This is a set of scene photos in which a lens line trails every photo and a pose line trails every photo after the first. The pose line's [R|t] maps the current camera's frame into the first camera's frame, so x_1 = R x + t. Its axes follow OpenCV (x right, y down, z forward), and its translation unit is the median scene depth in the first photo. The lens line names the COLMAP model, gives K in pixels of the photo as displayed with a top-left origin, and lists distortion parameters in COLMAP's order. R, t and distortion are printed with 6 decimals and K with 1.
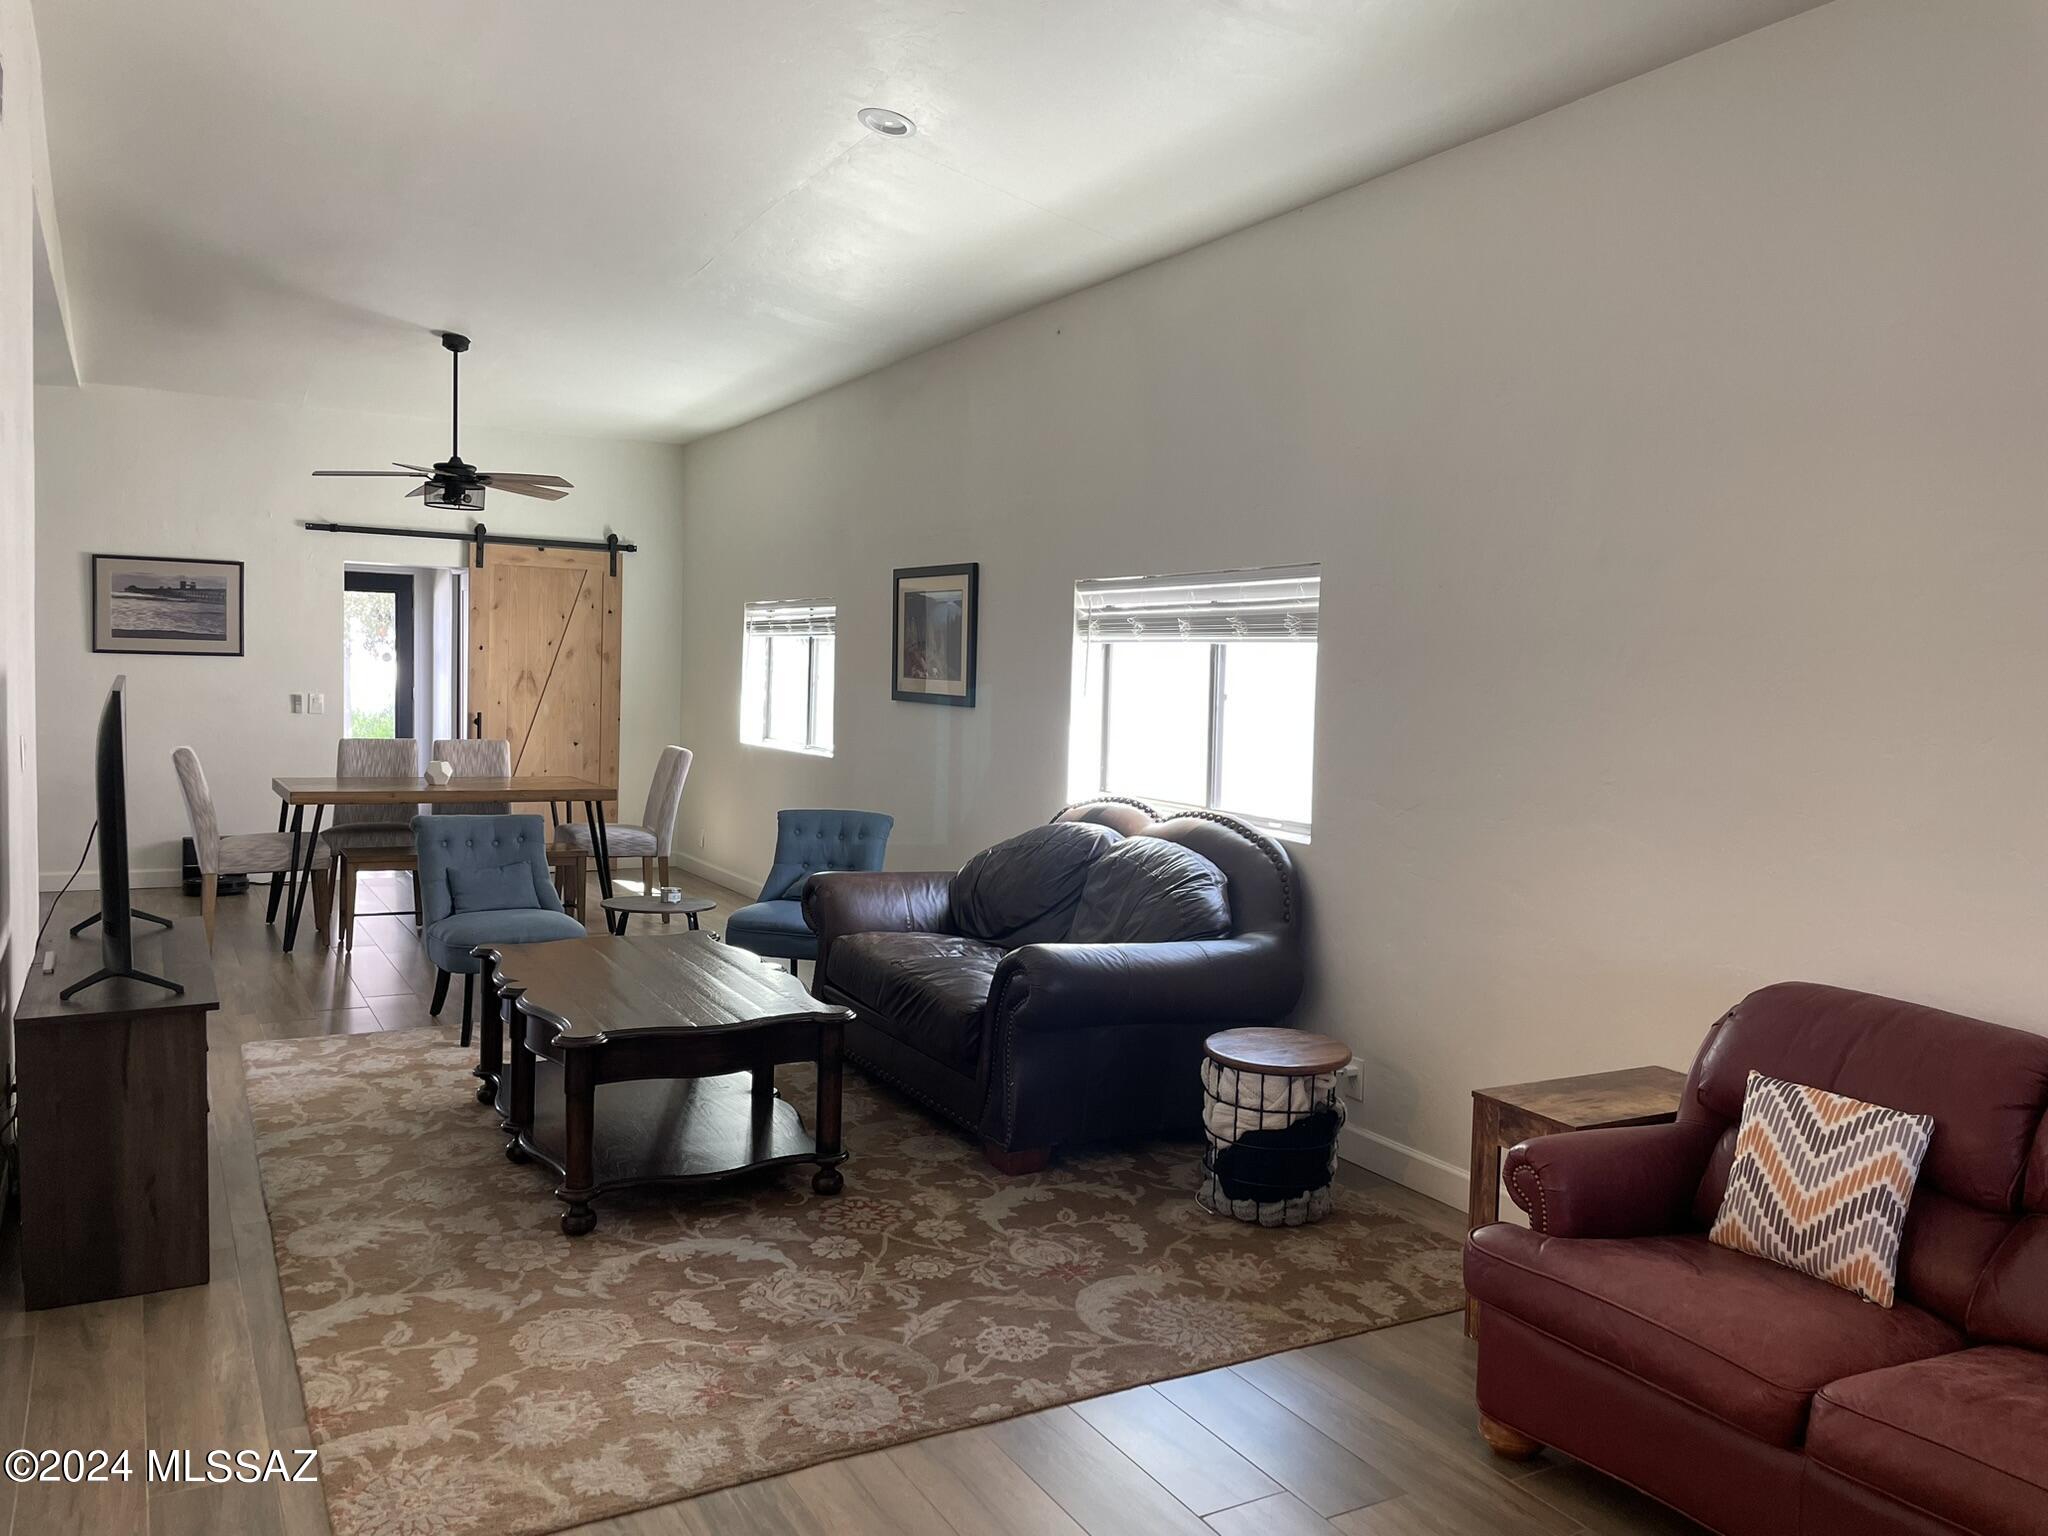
lens RADIAL K [[1539.8, 0, 1040.9], [0, 1539.8, 774.3], [0, 0, 1]] dist [0.095114, -0.116910]
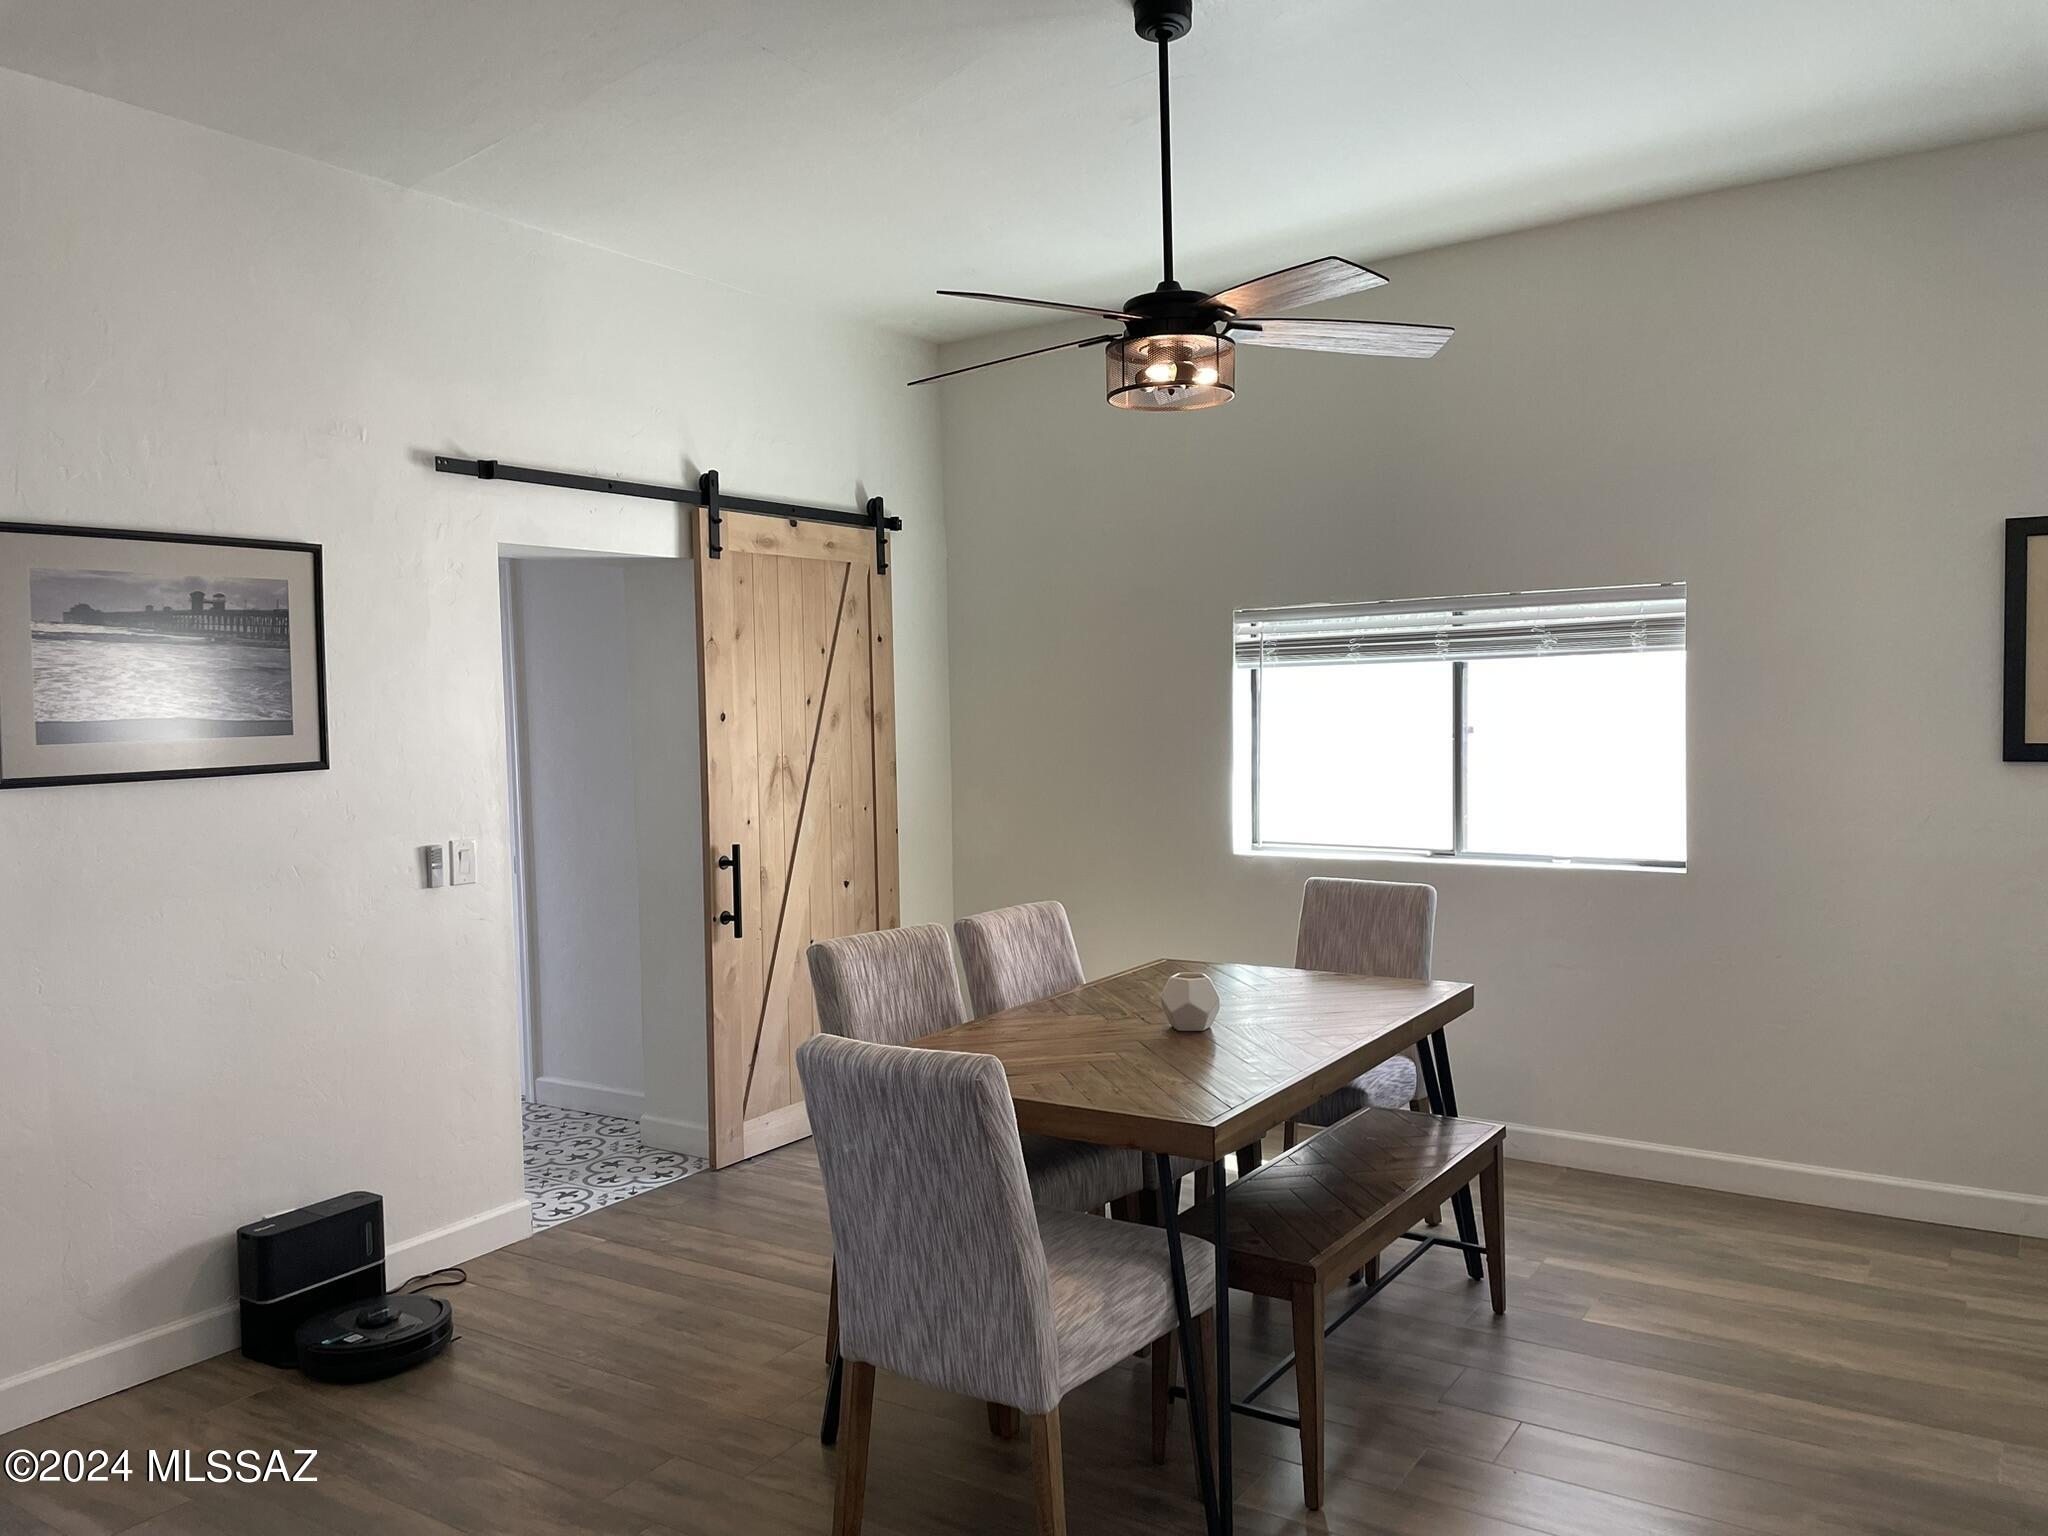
lens RADIAL K [[1539.8, 0, 1017.4], [0, 1539.8, 761.8], [0, 0, 1]] dist [0.095114, -0.116910]
pose [[0.892135, -0.069184, 0.446441, -0.500964], [0.081973, 0.996591, -0.009370, -0.054487], [-0.444270, 0.044956, 0.894764, 0.511937]]
